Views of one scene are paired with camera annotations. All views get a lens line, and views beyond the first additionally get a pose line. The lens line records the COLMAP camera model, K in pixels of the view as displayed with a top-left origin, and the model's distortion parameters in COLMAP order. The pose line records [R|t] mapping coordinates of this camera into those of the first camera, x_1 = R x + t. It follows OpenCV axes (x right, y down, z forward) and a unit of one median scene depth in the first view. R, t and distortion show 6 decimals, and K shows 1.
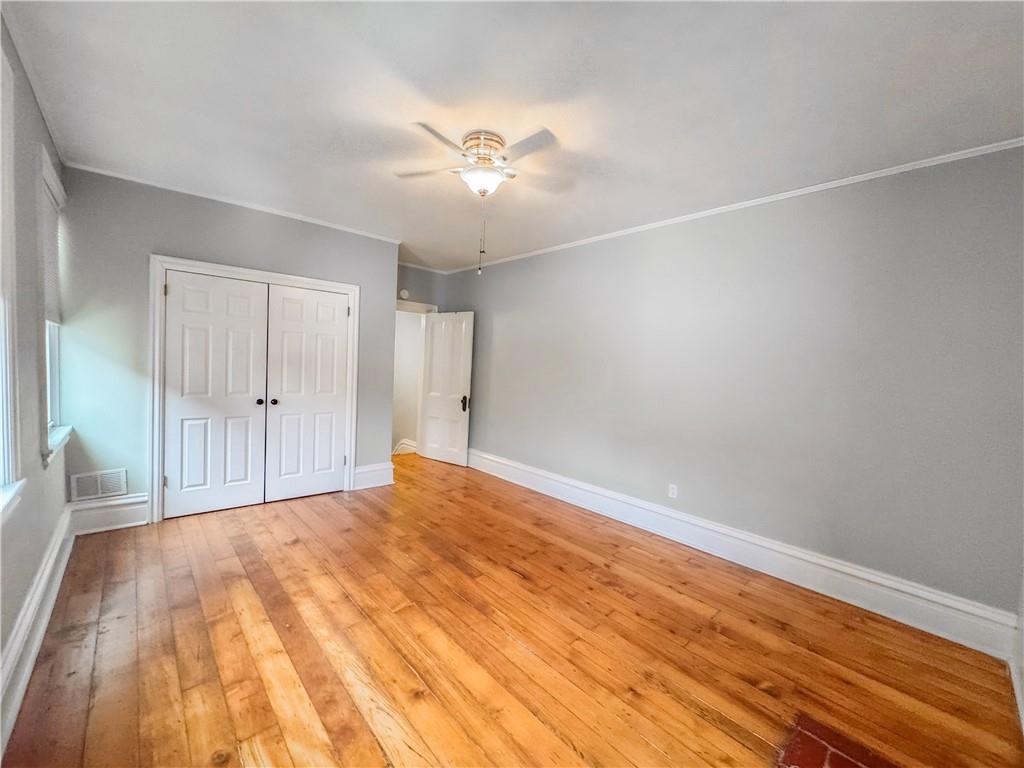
lens RADIAL K [[408.1, 0, 511.5], [0, 408.1, 383.0], [0, 0, 1]] dist [0.000333, 0.000124]
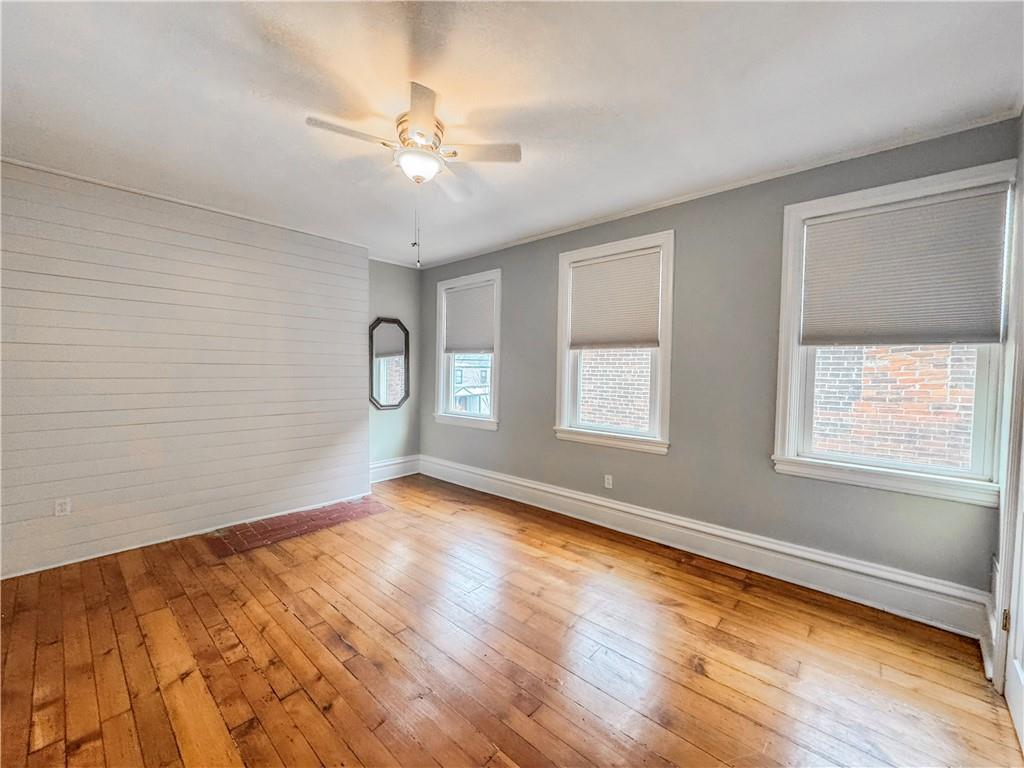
lens RADIAL K [[408.1, 0, 511.5], [0, 408.1, 383.0], [0, 0, 1]] dist [0.000333, 0.000124]
pose [[-0.993775, -0.058007, -0.095115, -0.246707], [-0.064457, 0.995721, 0.066213, -0.094430], [0.090867, 0.071931, -0.993262, 2.323995]]
